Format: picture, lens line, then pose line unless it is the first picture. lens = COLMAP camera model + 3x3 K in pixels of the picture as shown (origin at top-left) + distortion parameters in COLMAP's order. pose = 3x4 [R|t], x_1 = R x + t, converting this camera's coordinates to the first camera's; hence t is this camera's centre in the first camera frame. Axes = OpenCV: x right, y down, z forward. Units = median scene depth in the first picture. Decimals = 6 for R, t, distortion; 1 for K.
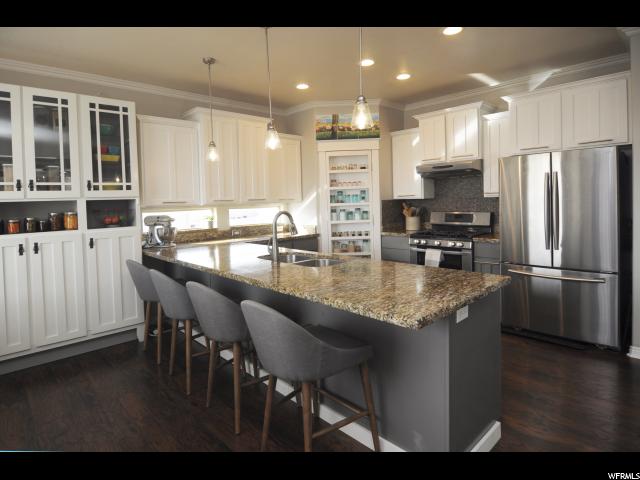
lens RADIAL K [[358.1, 0, 379.4], [0, 358.1, 207.2], [0, 0, 1]] dist [-0.001911, -0.008264]
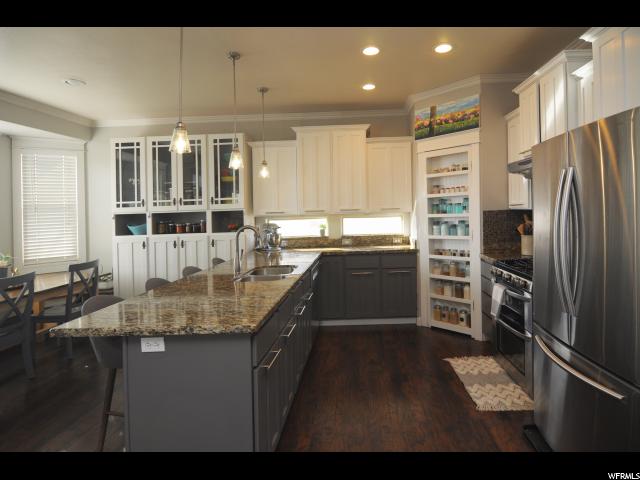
lens RADIAL K [[418.0, 0, 366.5], [0, 418.0, 216.5], [0, 0, 1]] dist [-0.025158, 0.000659]
pose [[0.667744, 0.020445, -0.744110, 0.506156], [-0.006781, 0.999748, 0.021383, -0.025366], [0.744360, -0.009232, 0.667715, 0.249396]]
